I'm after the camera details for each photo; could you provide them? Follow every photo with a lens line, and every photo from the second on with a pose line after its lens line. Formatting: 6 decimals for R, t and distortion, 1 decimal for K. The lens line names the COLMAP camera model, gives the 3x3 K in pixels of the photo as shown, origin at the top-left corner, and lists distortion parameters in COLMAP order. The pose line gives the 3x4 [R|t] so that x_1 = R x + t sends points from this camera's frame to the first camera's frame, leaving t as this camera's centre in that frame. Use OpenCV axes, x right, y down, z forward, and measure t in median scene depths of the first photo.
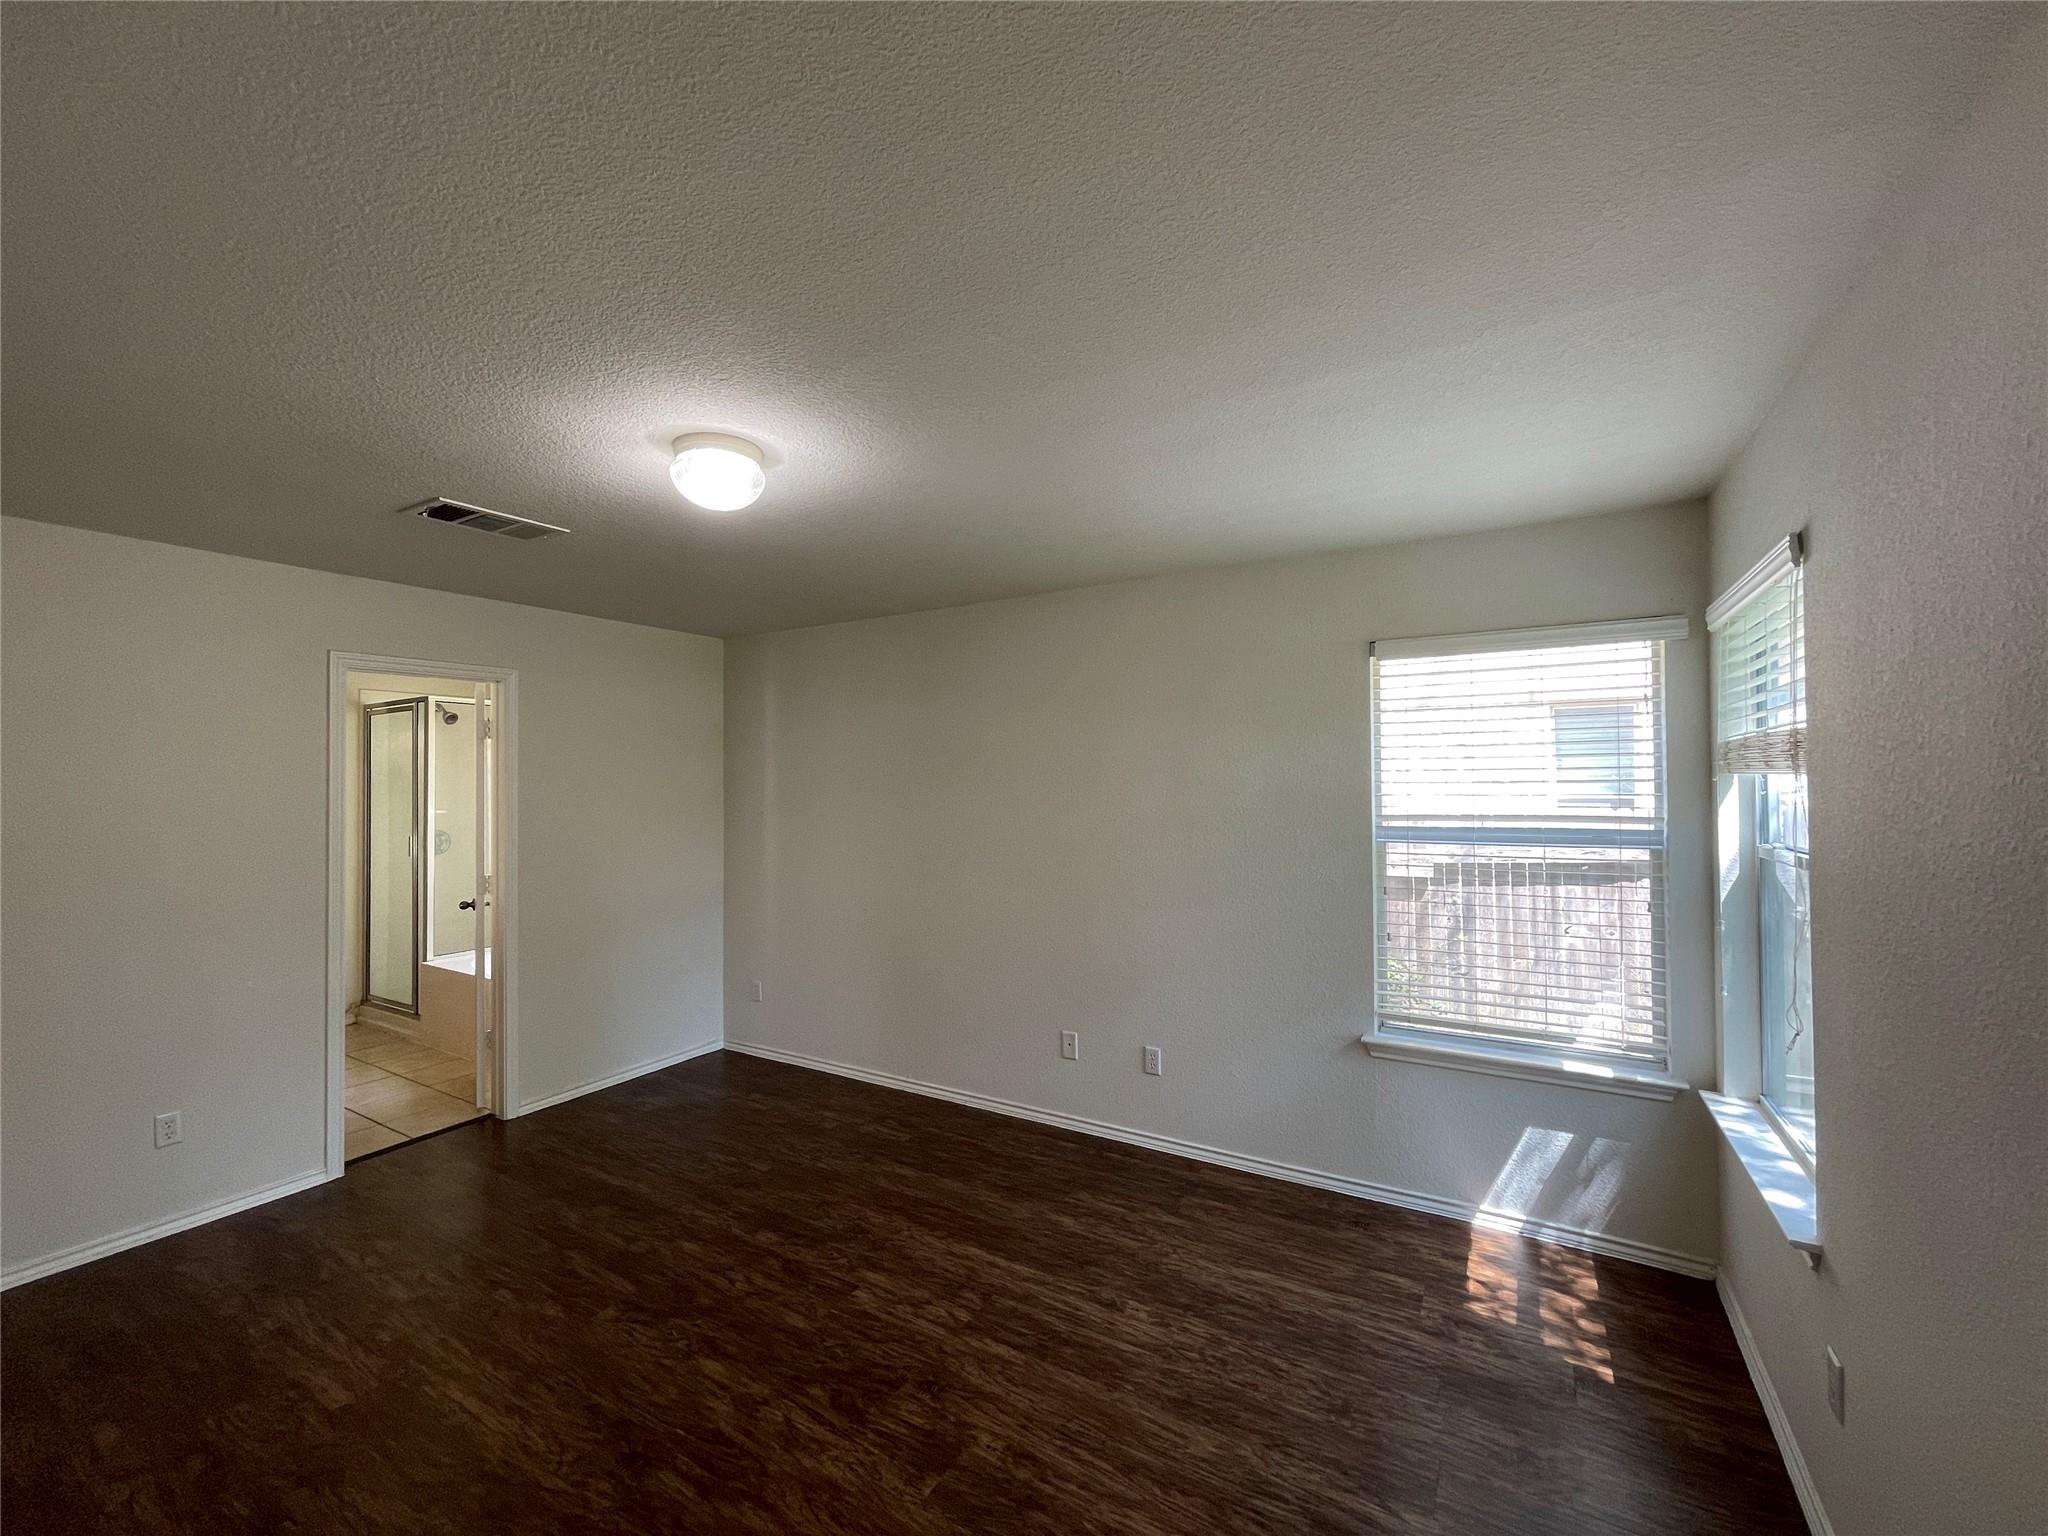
lens RADIAL K [[833.4, 0, 1020.9], [0, 833.4, 772.5], [0, 0, 1]] dist [-0.011631, 0.012216]
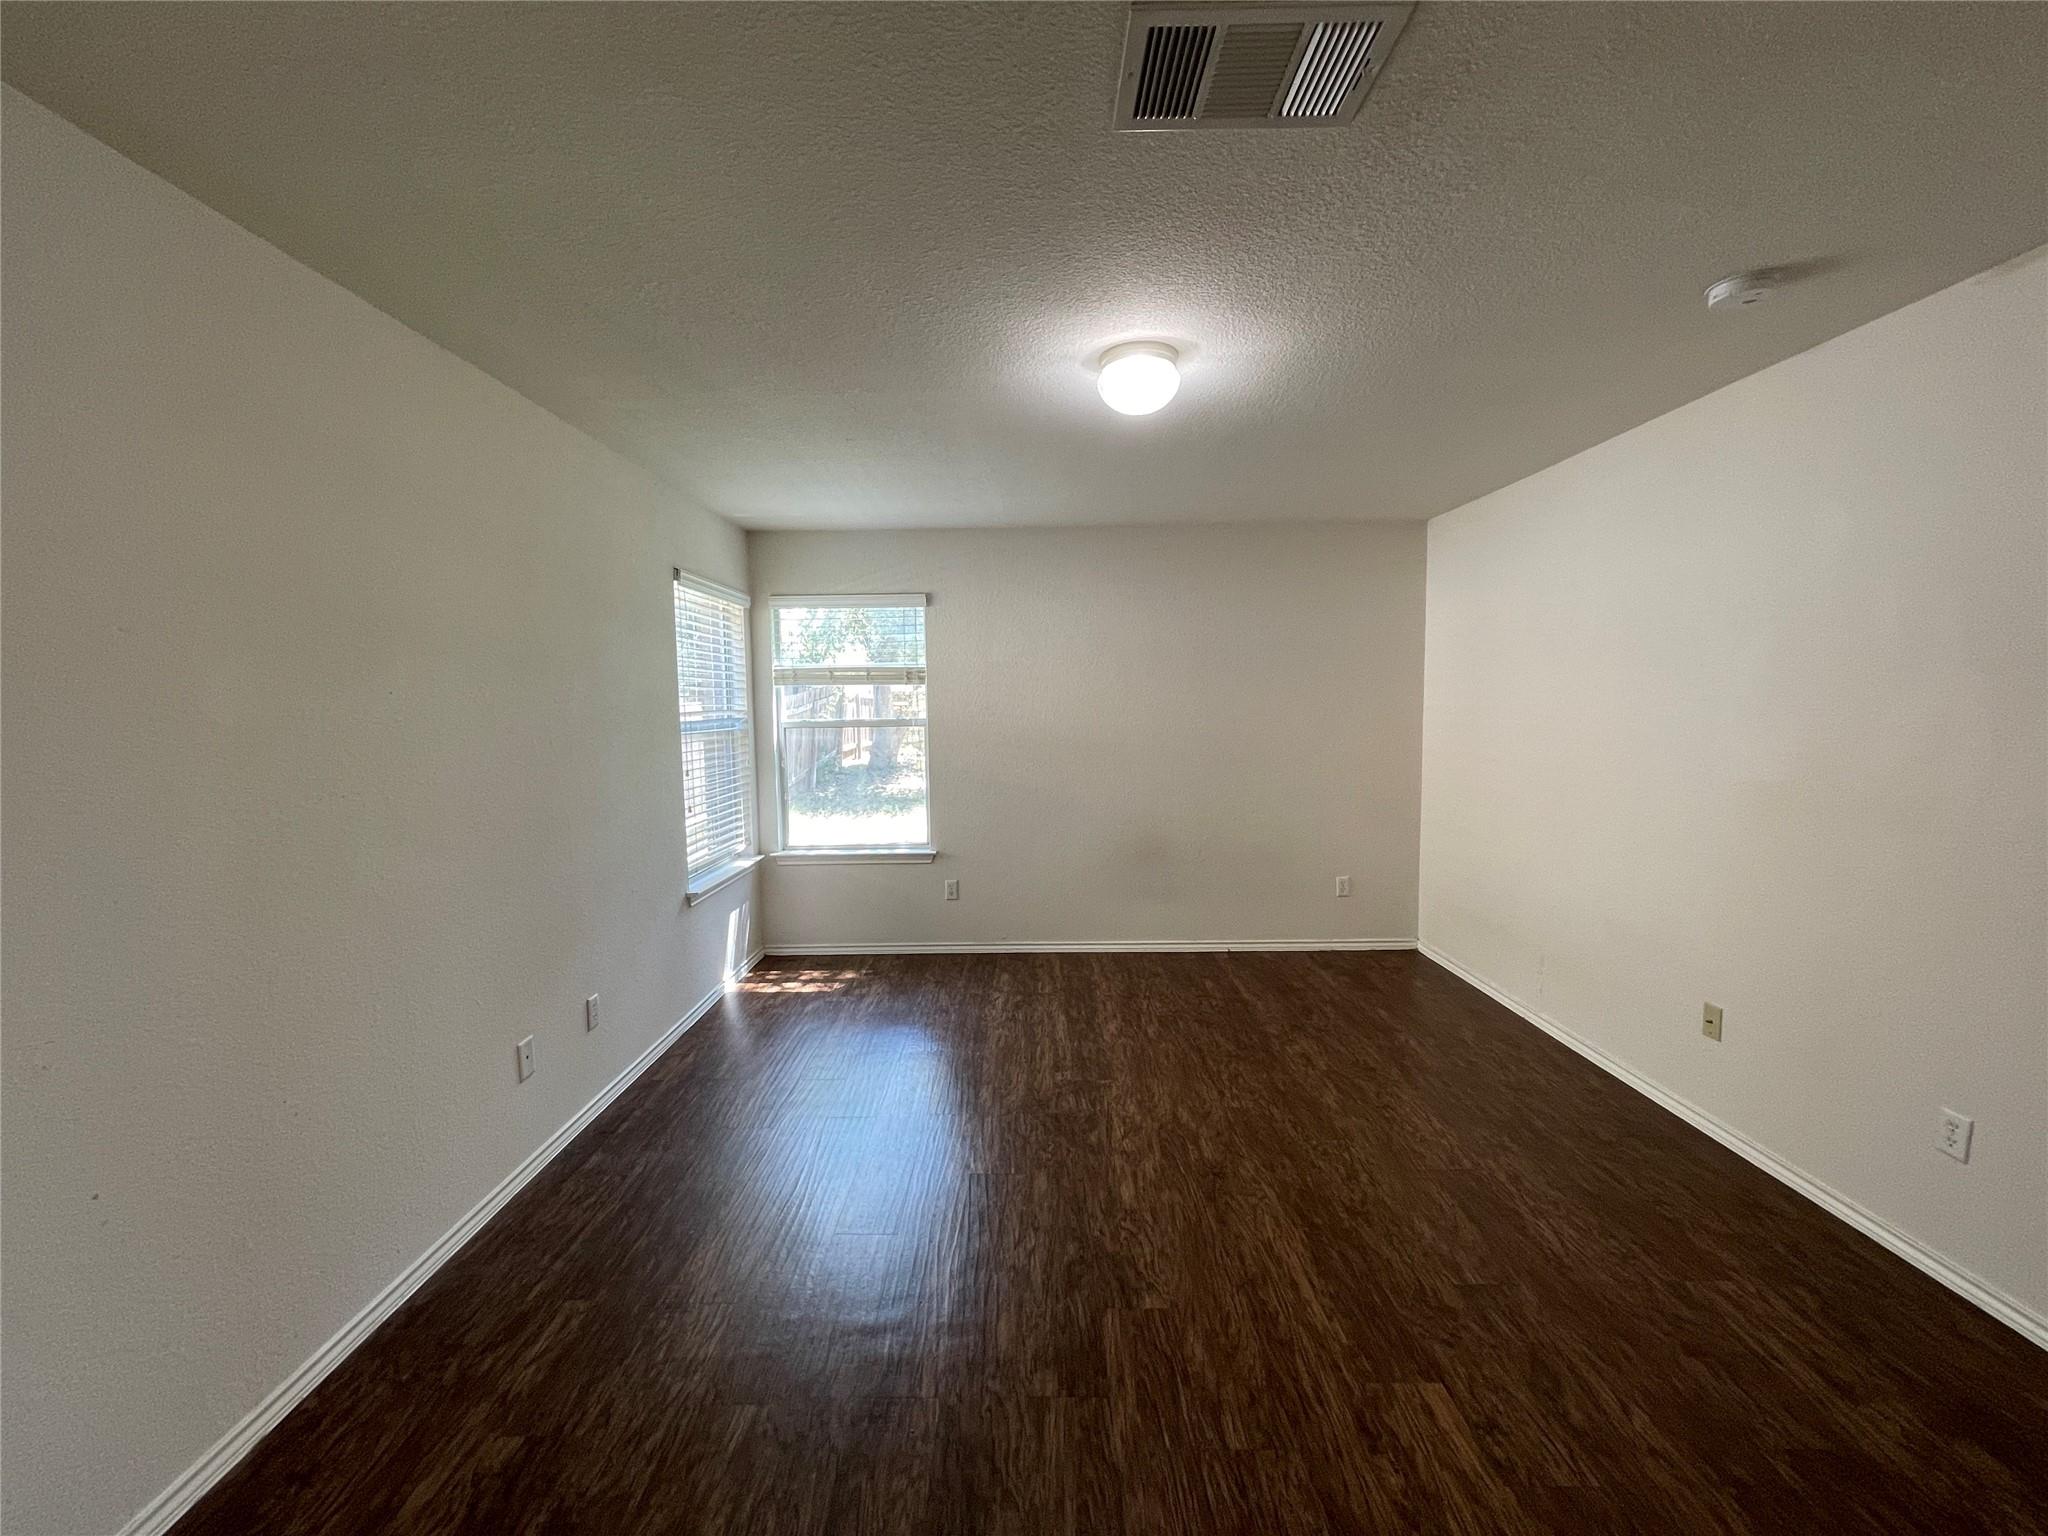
lens RADIAL K [[826.6, 0, 1017.7], [0, 826.6, 765.3], [0, 0, 1]] dist [-0.000350, 0.000247]
pose [[-0.502584, -0.052488, 0.862934, -1.257436], [0.005711, 0.997932, 0.064026, 0.077887], [-0.864510, 0.037107, -0.501245, 1.708560]]
